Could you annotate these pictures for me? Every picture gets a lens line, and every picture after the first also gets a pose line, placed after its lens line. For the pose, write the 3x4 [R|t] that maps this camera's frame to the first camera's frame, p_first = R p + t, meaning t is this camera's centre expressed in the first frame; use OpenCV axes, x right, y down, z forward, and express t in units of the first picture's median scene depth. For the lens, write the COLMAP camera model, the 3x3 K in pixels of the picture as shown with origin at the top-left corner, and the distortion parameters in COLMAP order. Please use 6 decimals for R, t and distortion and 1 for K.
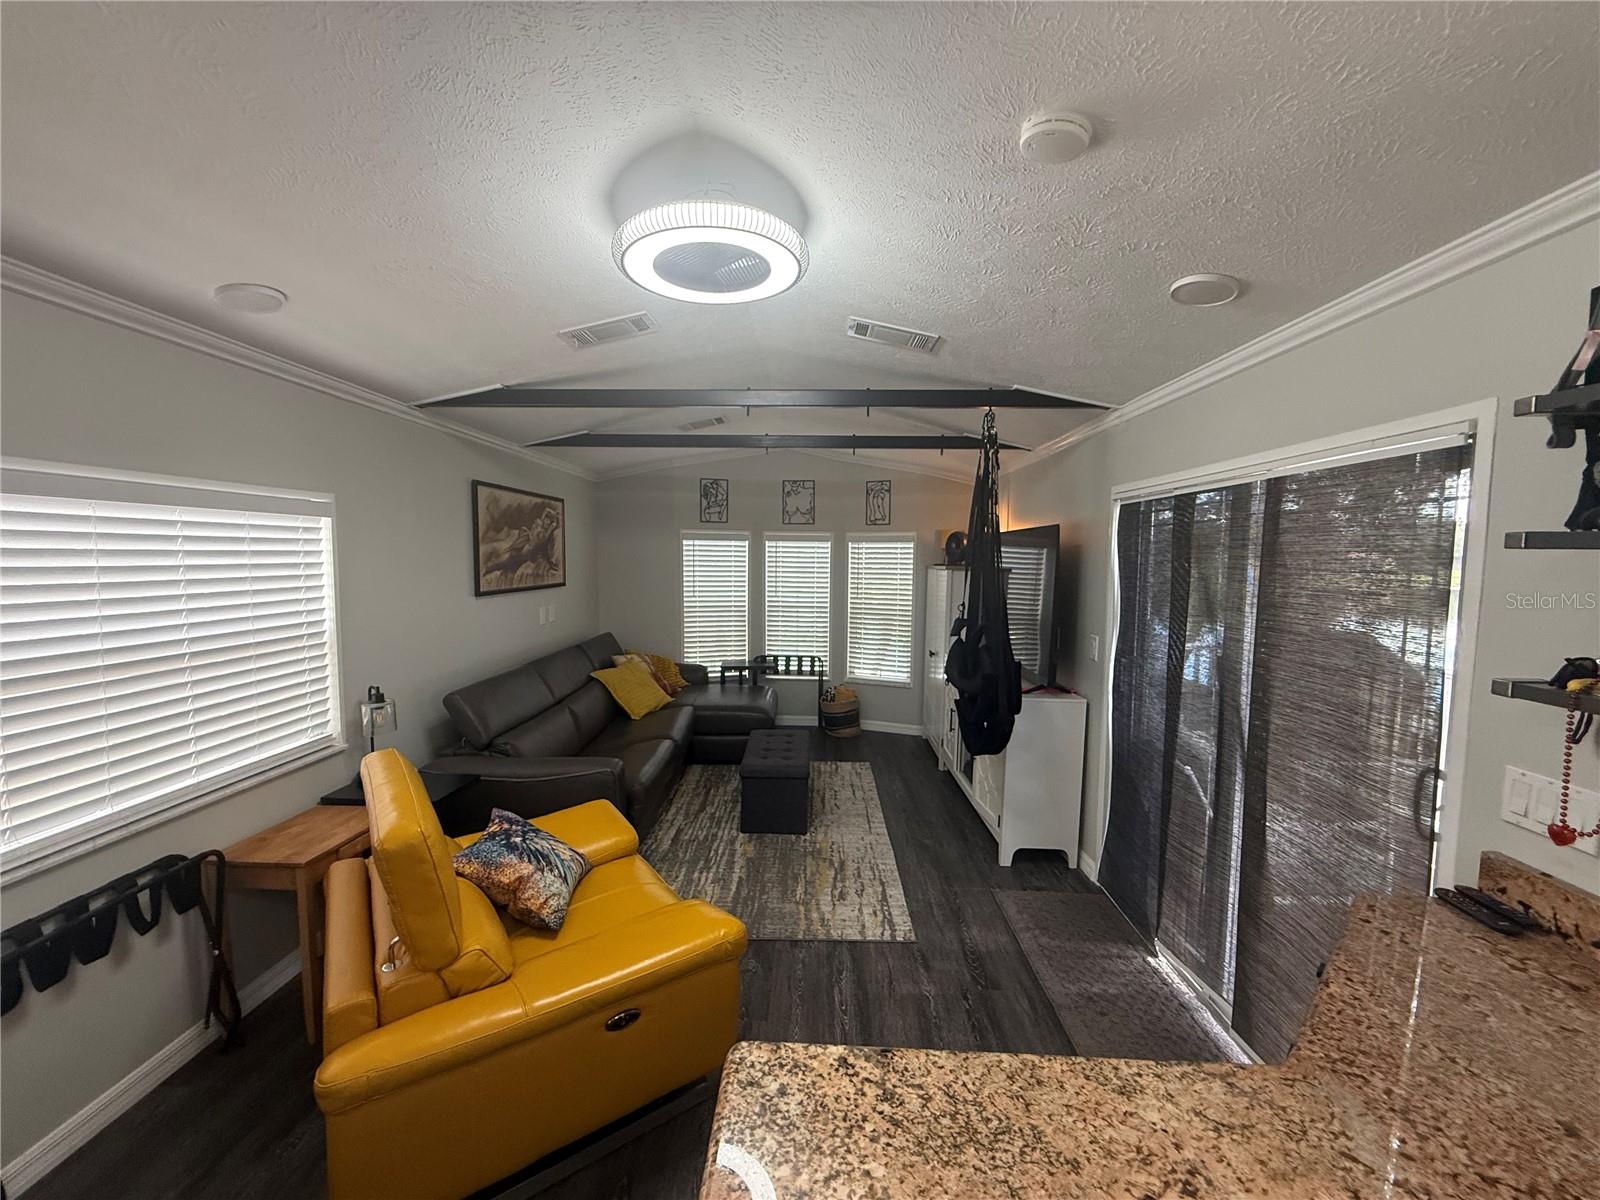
lens RADIAL K [[637.4, 0, 800.0], [0, 637.4, 600.0], [0, 0, 1]] dist [0.000271, -0.000047]
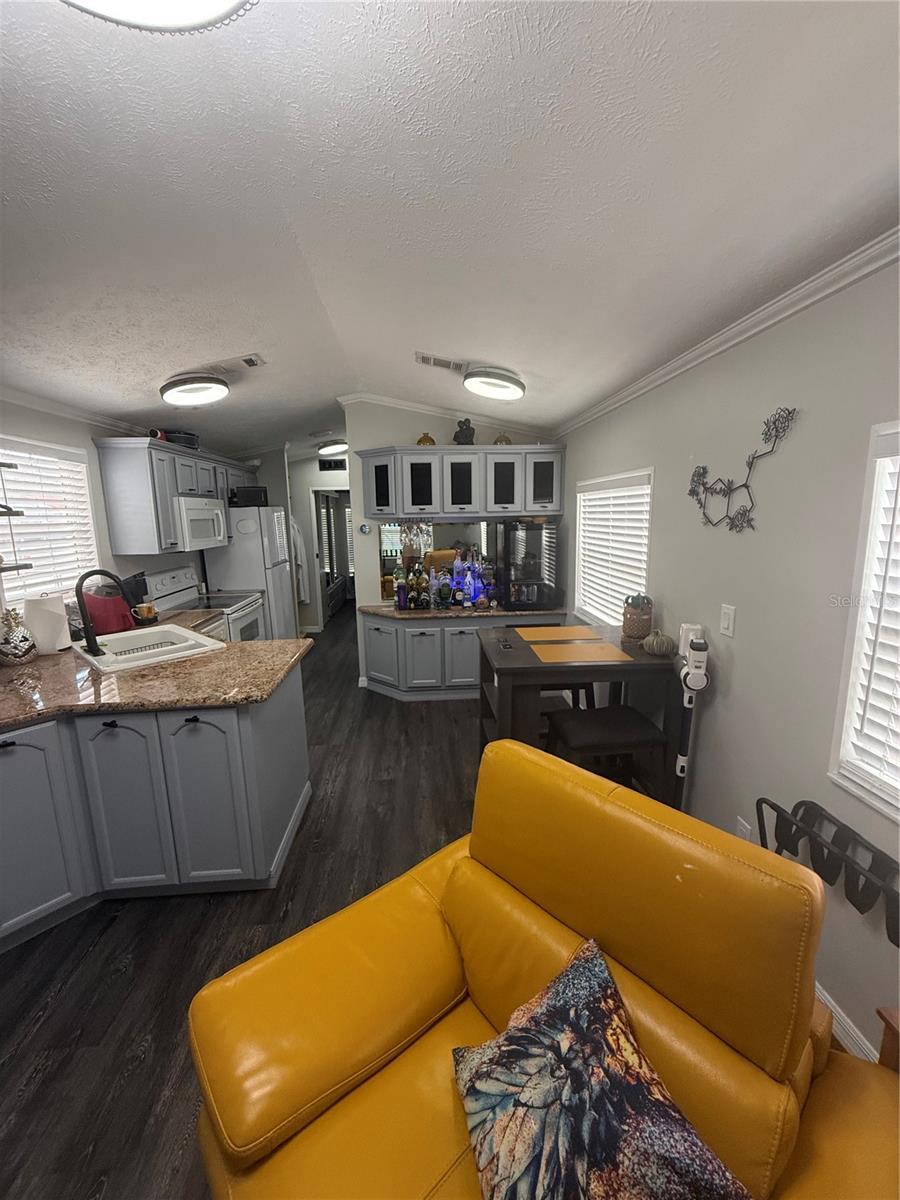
lens RADIAL K [[478.0, 0, 450.0], [0, 478.0, 600.0], [0, 0, 1]] dist [0.000271, -0.000047]
pose [[-0.995109, 0.025457, -0.095442, -0.143053], [0.001267, 0.969430, 0.245364, -0.043358], [0.098771, 0.244043, -0.964721, 0.588491]]
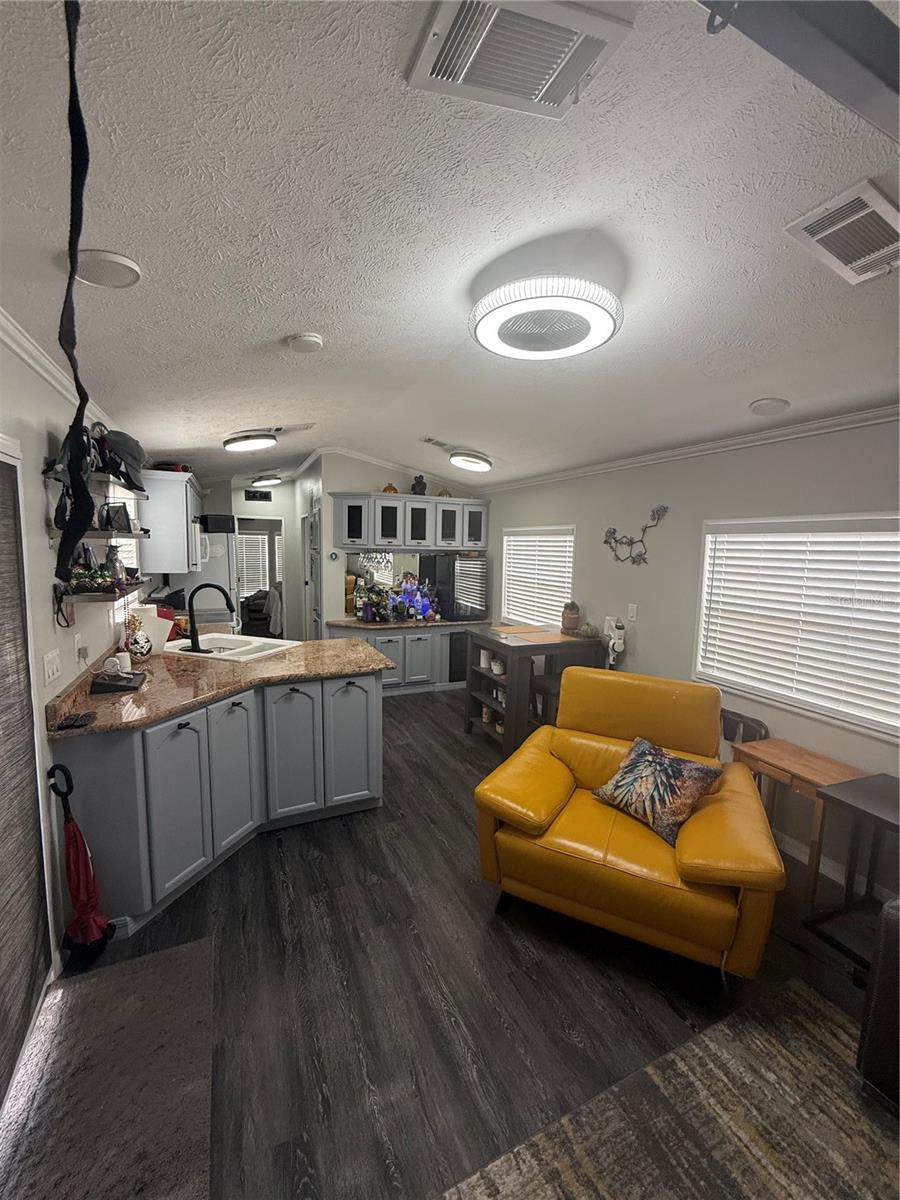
lens RADIAL K [[478.0, 0, 450.0], [0, 478.0, 600.0], [0, 0, 1]] dist [0.000271, -0.000047]
pose [[-0.894766, 0.021818, -0.446003, 0.192292], [-0.061915, 0.983096, 0.172306, -0.057920], [0.442223, 0.181787, -0.878290, 0.761289]]
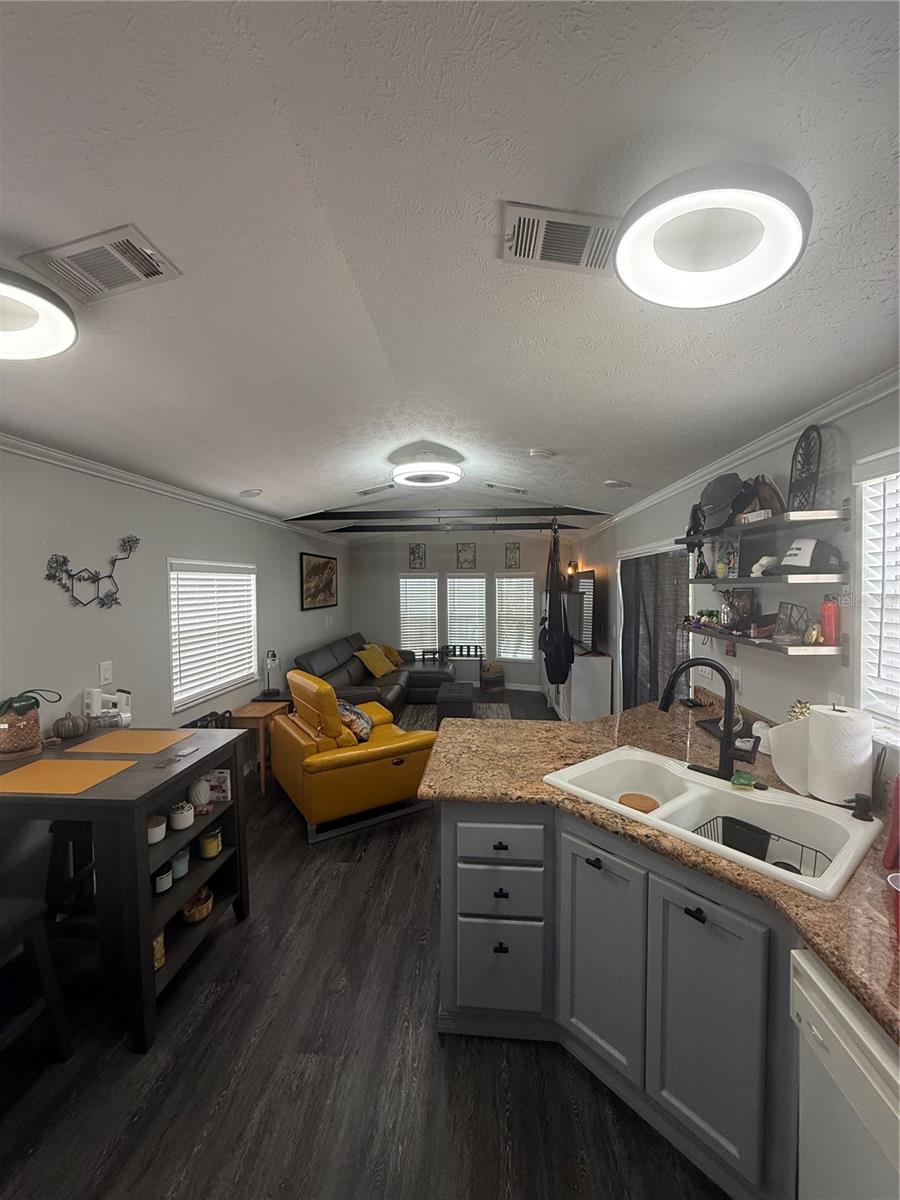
lens RADIAL K [[478.0, 0, 450.0], [0, 478.0, 600.0], [0, 0, 1]] dist [0.000271, -0.000047]
pose [[0.998812, -0.015497, -0.046193, 0.015363], [0.013713, 0.999156, -0.038709, 0.019901], [0.046754, 0.038030, 0.998182, -0.367206]]
